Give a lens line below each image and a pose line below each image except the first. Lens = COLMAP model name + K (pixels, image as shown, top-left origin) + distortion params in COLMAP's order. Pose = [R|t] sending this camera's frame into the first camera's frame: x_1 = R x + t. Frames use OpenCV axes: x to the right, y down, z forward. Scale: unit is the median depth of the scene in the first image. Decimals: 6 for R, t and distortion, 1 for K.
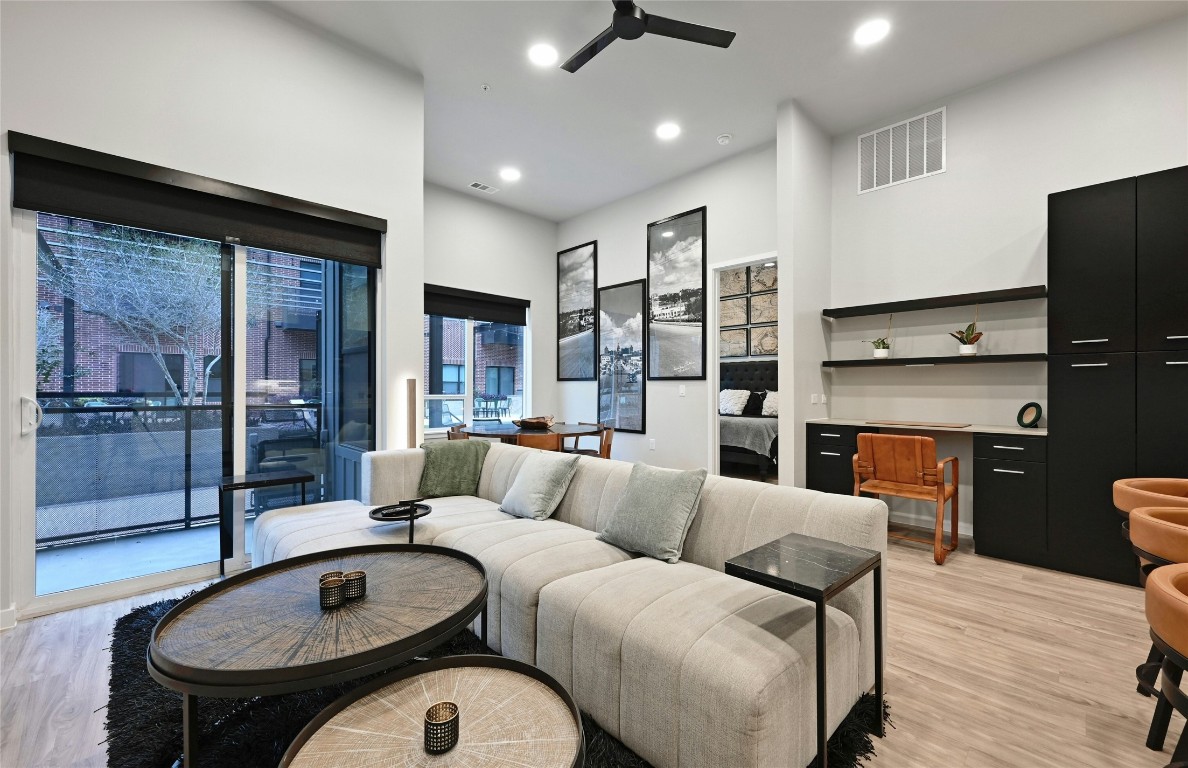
lens RADIAL K [[477.8, 0, 591.3], [0, 477.8, 385.4], [0, 0, 1]] dist [-0.003583, 0.001399]
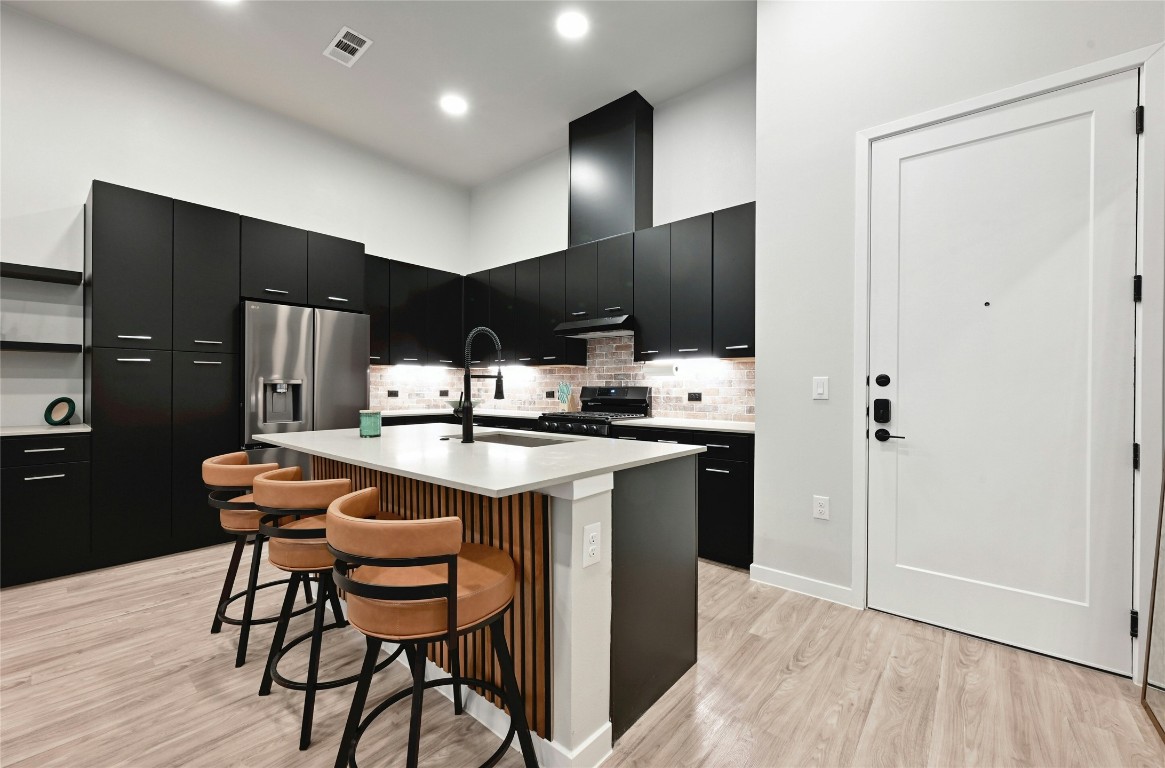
lens RADIAL K [[466.9, 0, 589.5], [0, 466.9, 386.0], [0, 0, 1]] dist [-0.002227, 0.000516]
pose [[-0.107257, -0.003645, 0.994225, -0.053604], [-0.010529, 0.999941, 0.002530, 0.000961], [-0.994176, -0.010197, -0.107289, 0.075212]]
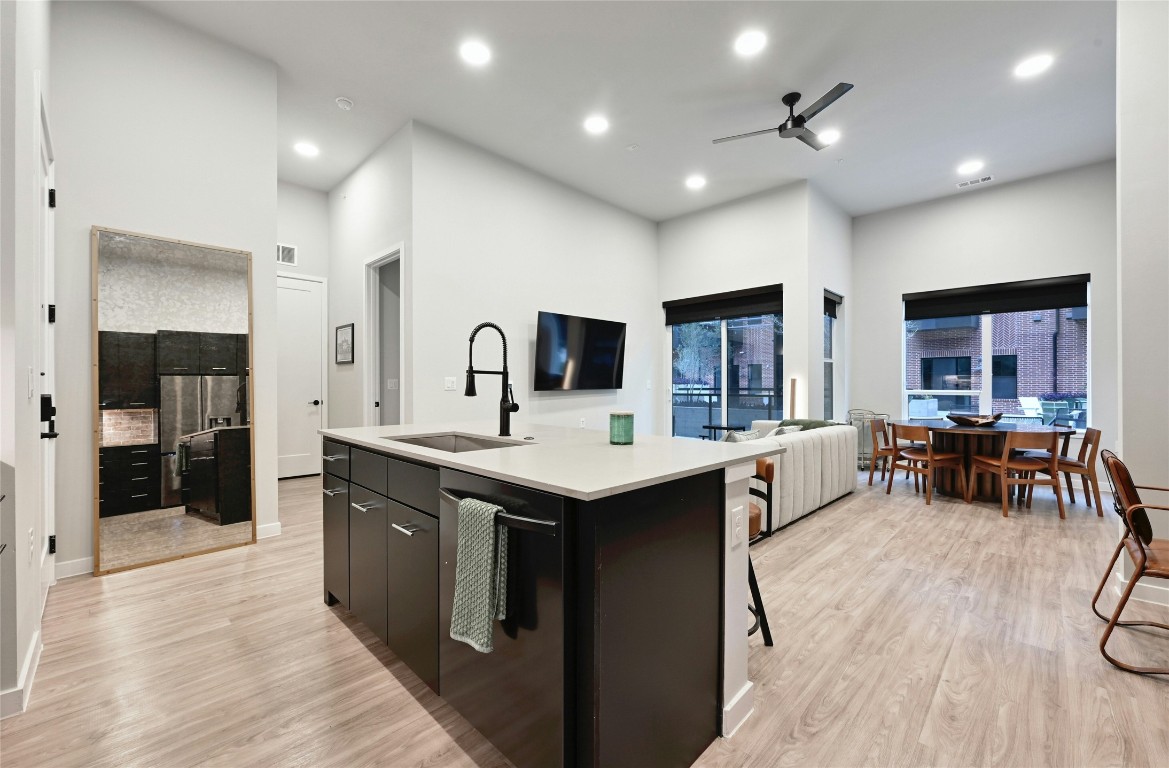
lens RADIAL K [[468.5, 0, 587.2], [0, 468.5, 387.4], [0, 0, 1]] dist [-0.002227, 0.000516]
pose [[0.027272, 0.000045, -0.999628, 0.933943], [0.007344, 0.999973, 0.000245, 0.007203], [0.999601, -0.007348, 0.027271, 0.217696]]
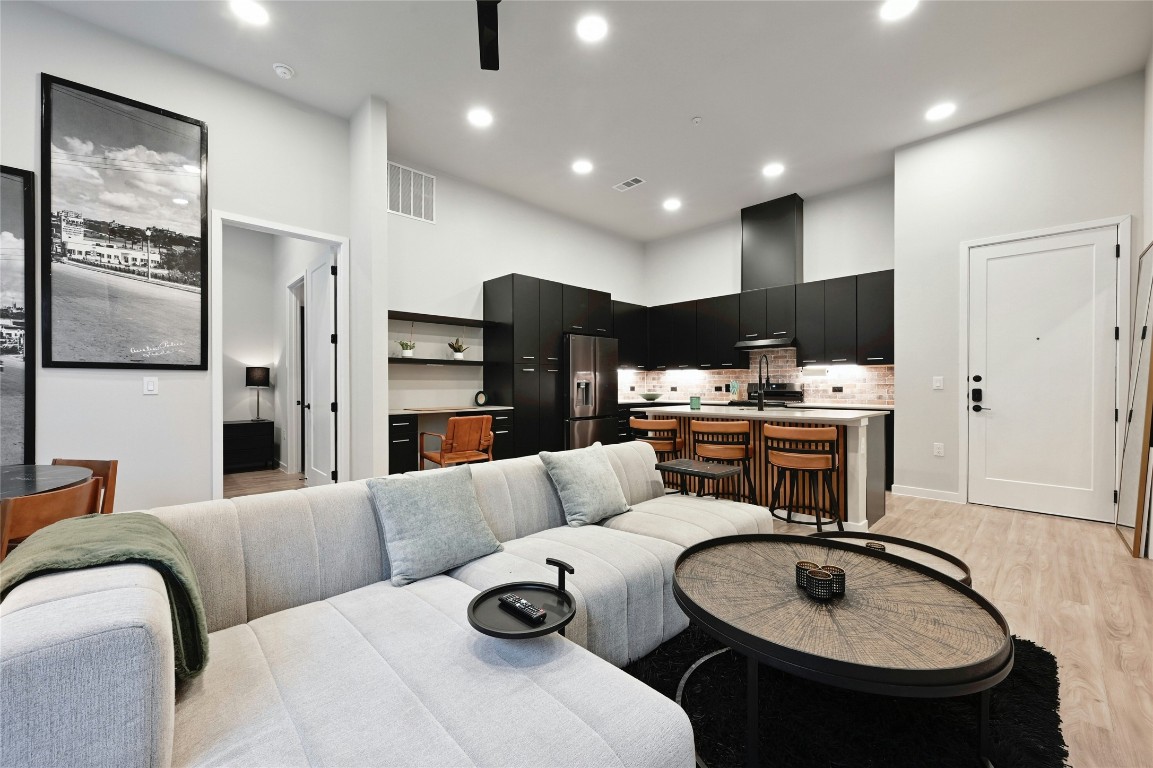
lens RADIAL K [[458.5, 0, 581.9], [0, 458.5, 384.8], [0, 0, 1]] dist [0.000562, -0.000391]
pose [[-0.009836, -0.004750, 0.999940, -0.513415], [-0.004605, 0.999978, 0.004705, 0.004845], [-0.999941, -0.004558, -0.009857, 0.523311]]
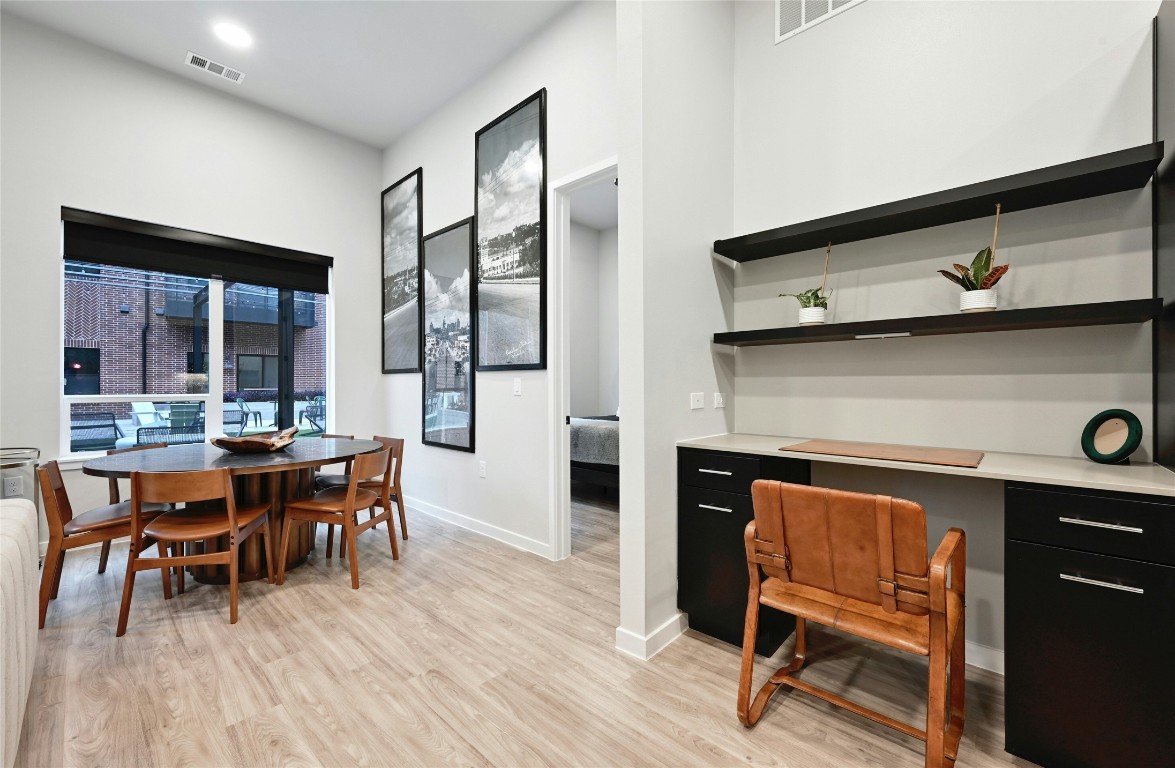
lens RADIAL K [[470.9, 0, 587.5], [0, 470.9, 383.4], [0, 0, 1]] dist [-0.002227, 0.000516]
pose [[0.998249, -0.003996, 0.059009, 0.298023], [0.003739, 0.999983, 0.004462, 0.004958], [-0.059026, -0.004233, 0.998247, 0.447251]]
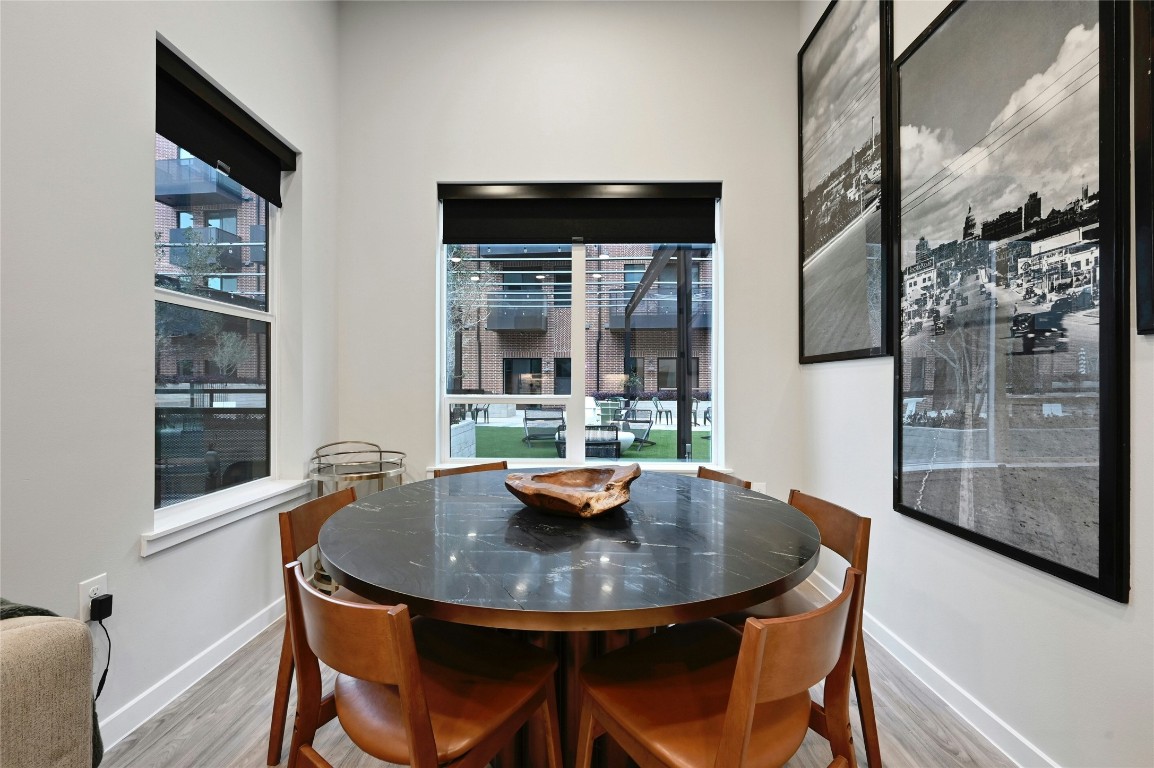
lens RADIAL K [[458.9, 0, 578.8], [0, 458.9, 384.7], [0, 0, 1]] dist [0.000562, -0.000391]
pose [[0.716676, -0.003724, -0.697396, 0.107549], [0.007096, 0.999973, 0.001952, 0.010498], [0.697370, -0.006348, 0.716683, 0.907583]]
